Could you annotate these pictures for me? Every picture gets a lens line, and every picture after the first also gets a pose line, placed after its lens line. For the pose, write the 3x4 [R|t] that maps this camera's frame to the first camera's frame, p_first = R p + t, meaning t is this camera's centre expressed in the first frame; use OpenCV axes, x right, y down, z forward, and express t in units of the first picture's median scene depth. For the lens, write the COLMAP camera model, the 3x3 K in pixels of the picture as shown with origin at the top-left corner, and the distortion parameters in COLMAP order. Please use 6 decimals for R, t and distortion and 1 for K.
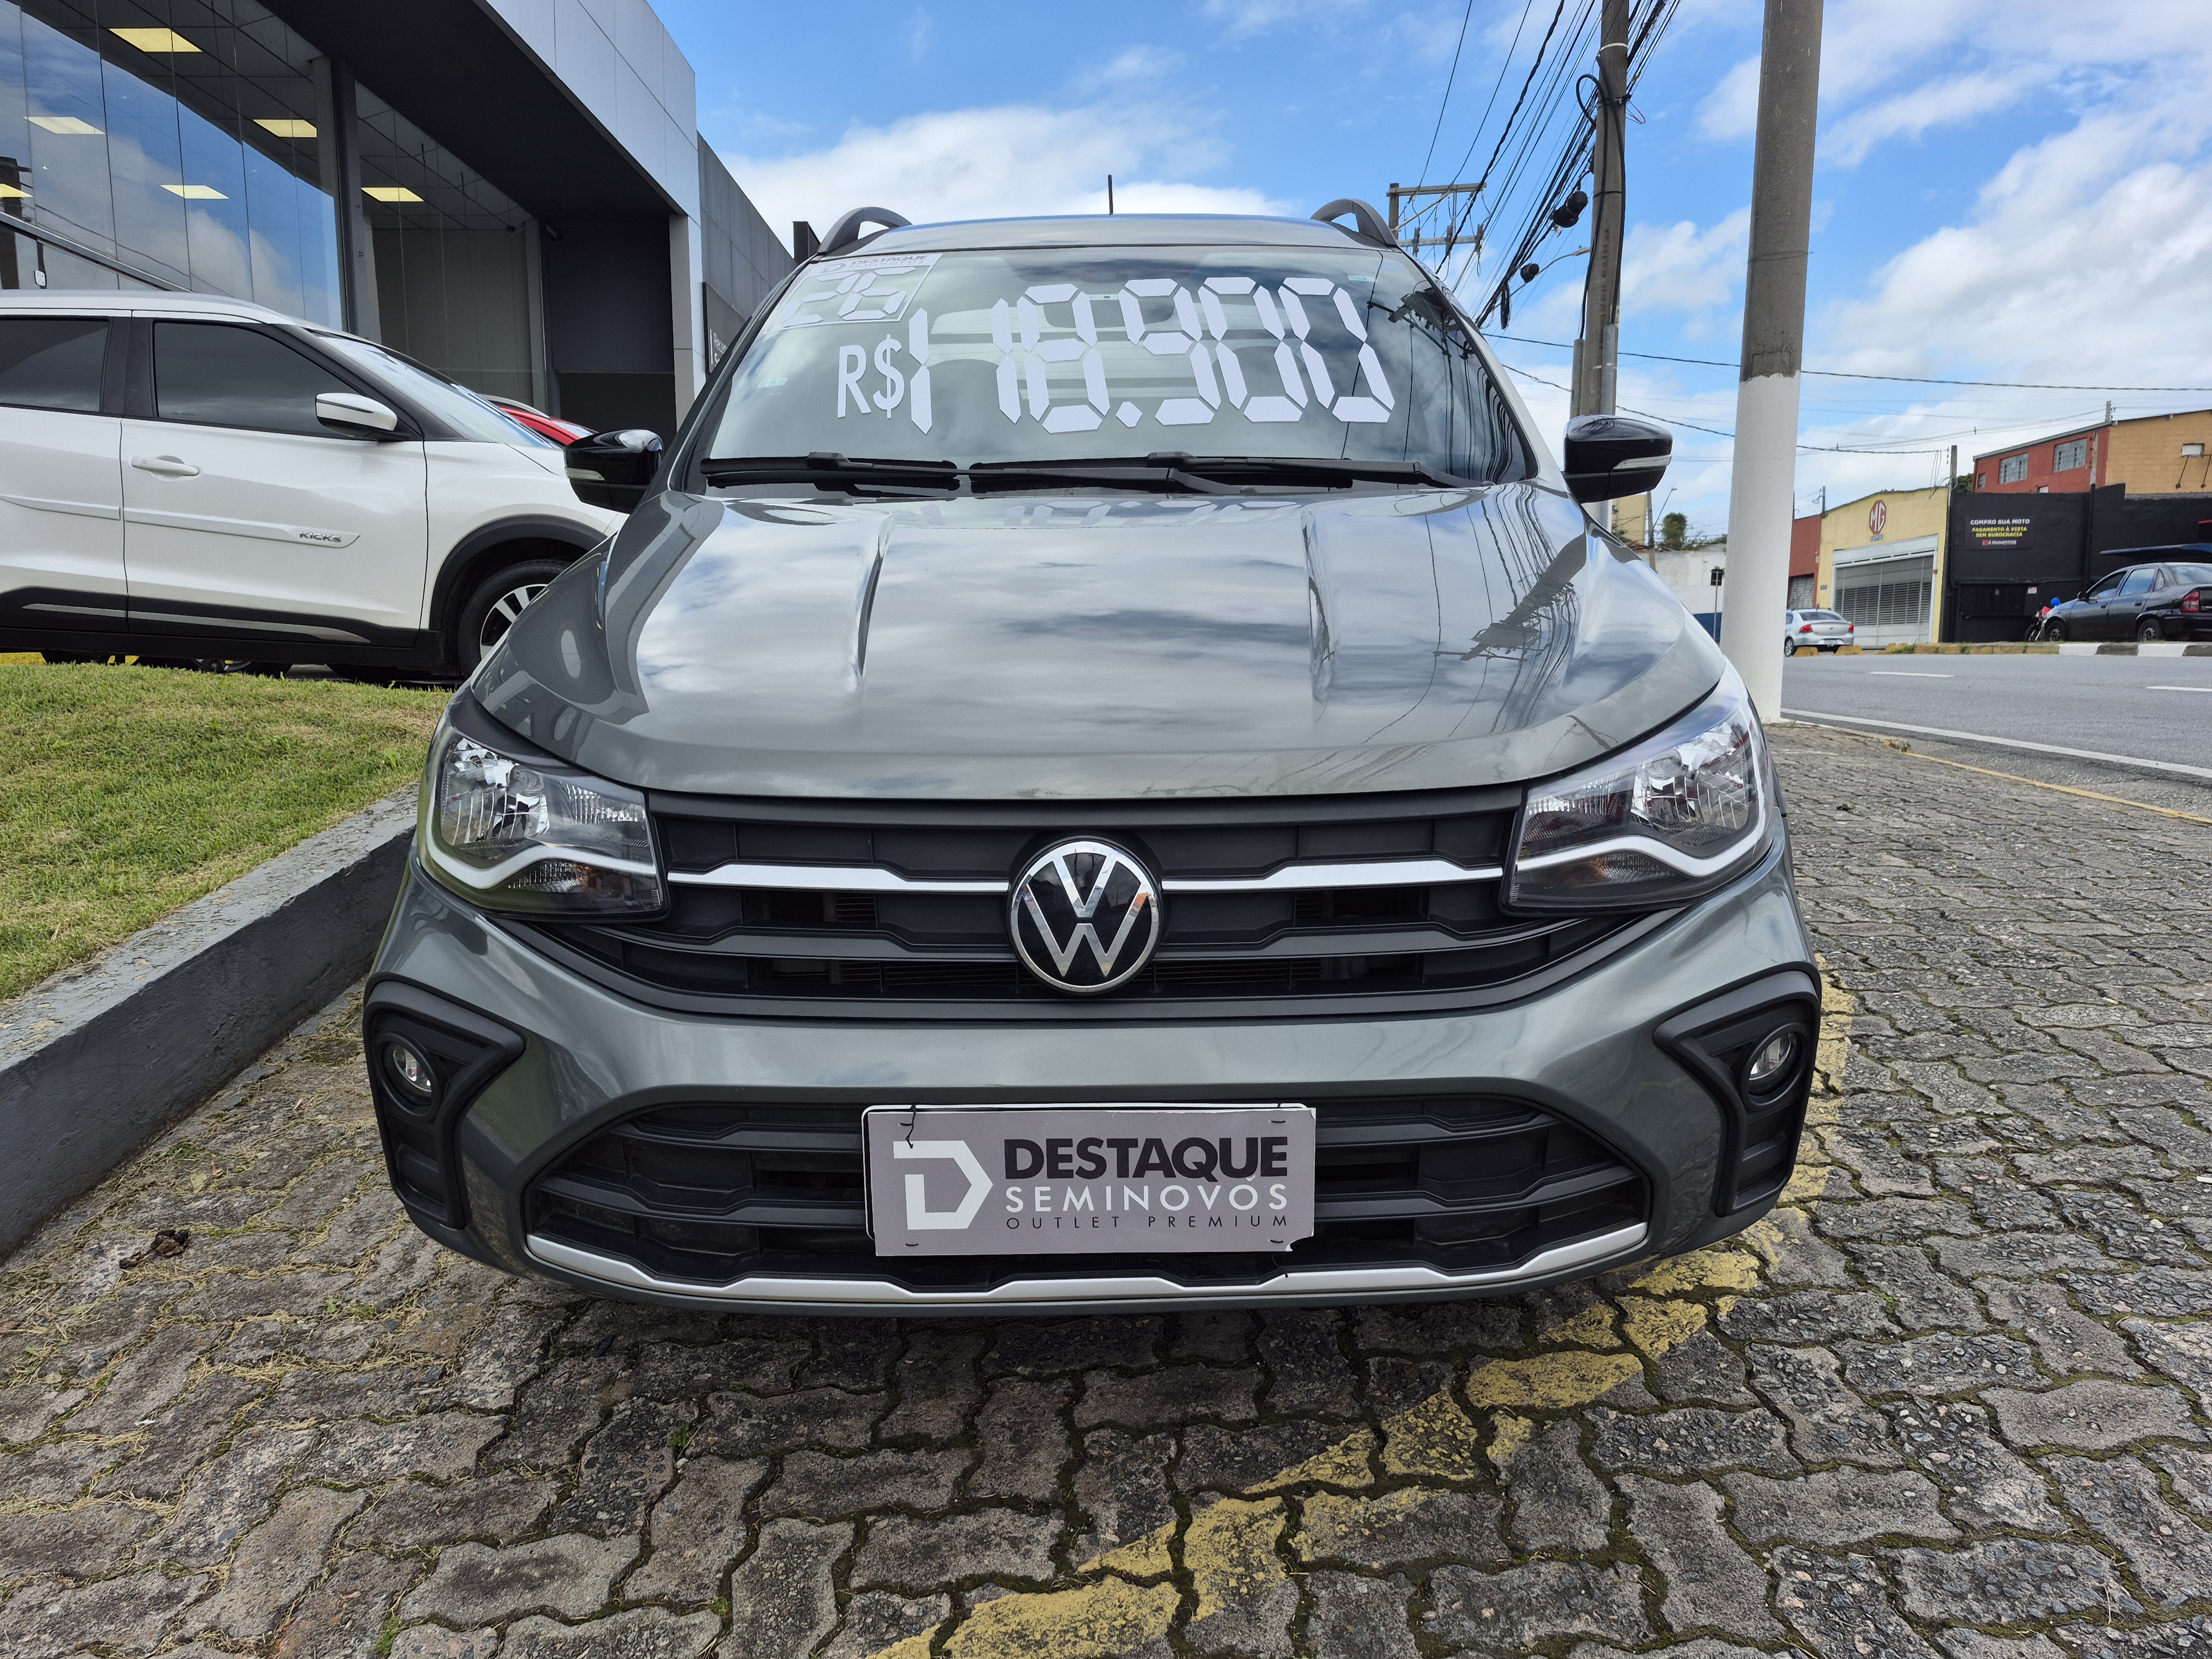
lens RADIAL K [[1526.1, 0, 1095.2], [0, 1526.1, 811.0], [0, 0, 1]] dist [0.067007, -0.076326]
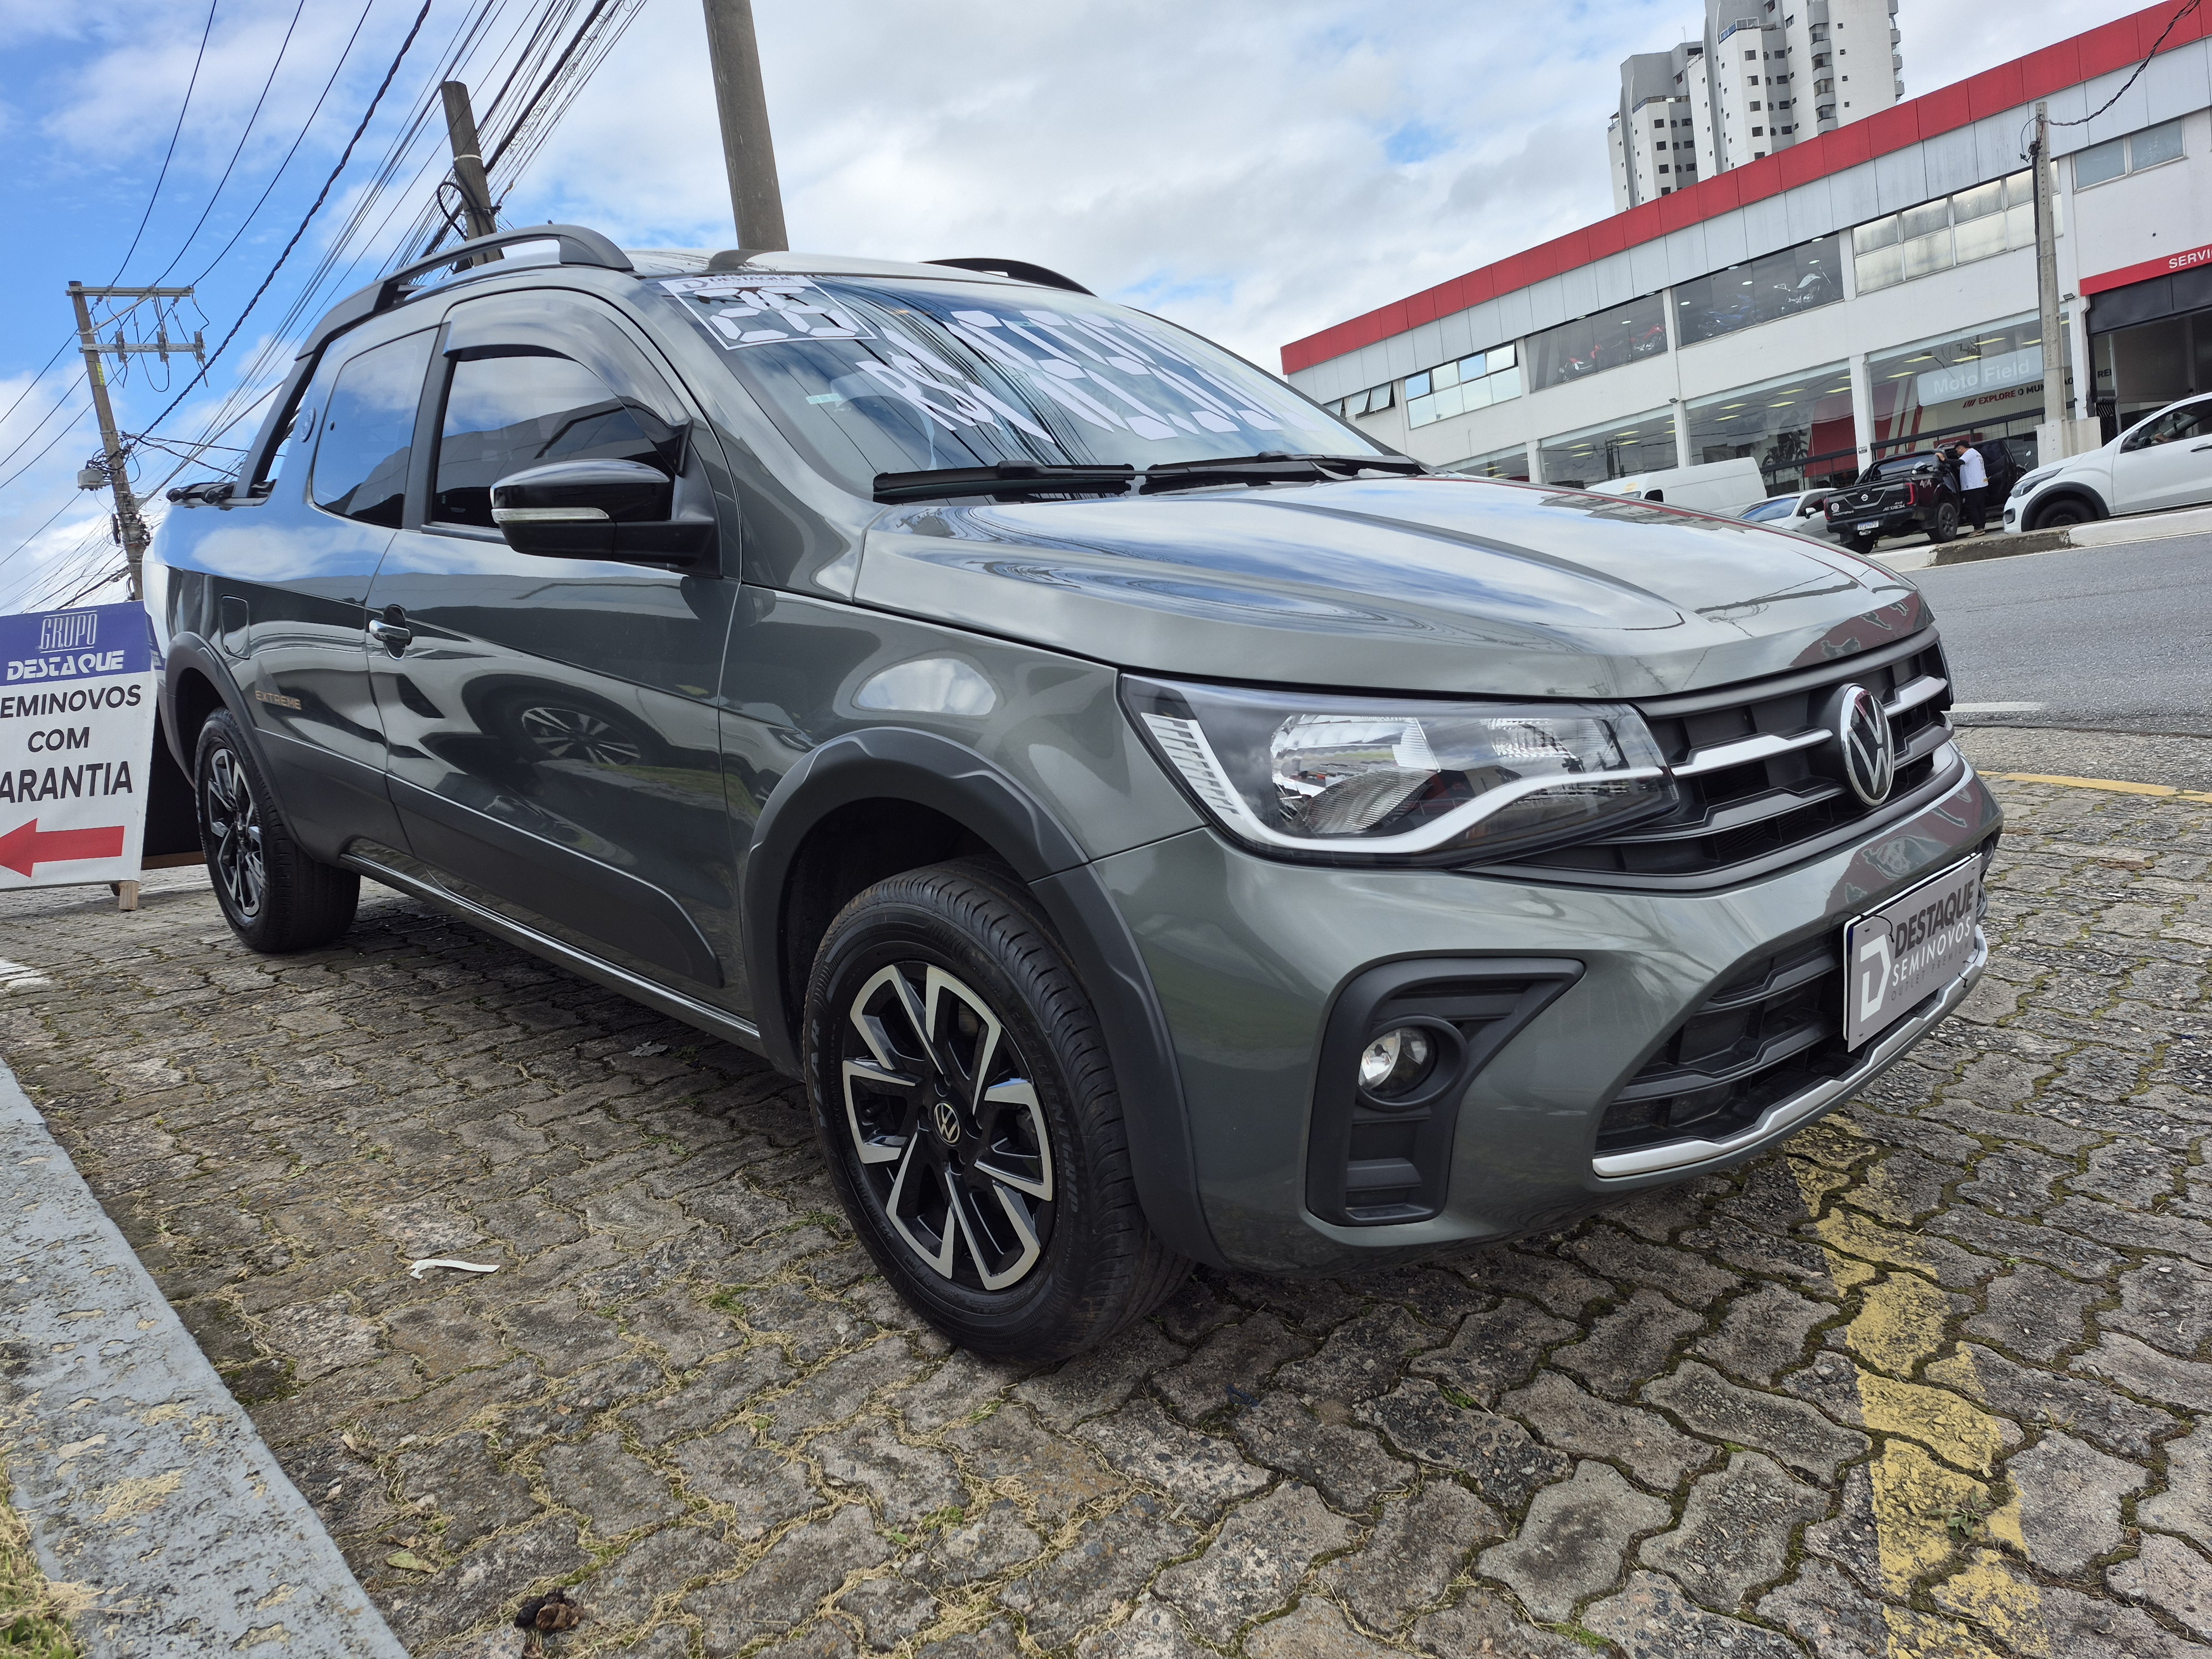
lens RADIAL K [[1526.1, 0, 1095.2], [0, 1526.1, 811.0], [0, 0, 1]] dist [0.067007, -0.076326]
pose [[0.713870, -0.161464, 0.681409, -1.149255], [0.211154, 0.977398, 0.010387, -0.025349], [-0.667685, 0.136467, 0.731829, 0.415830]]
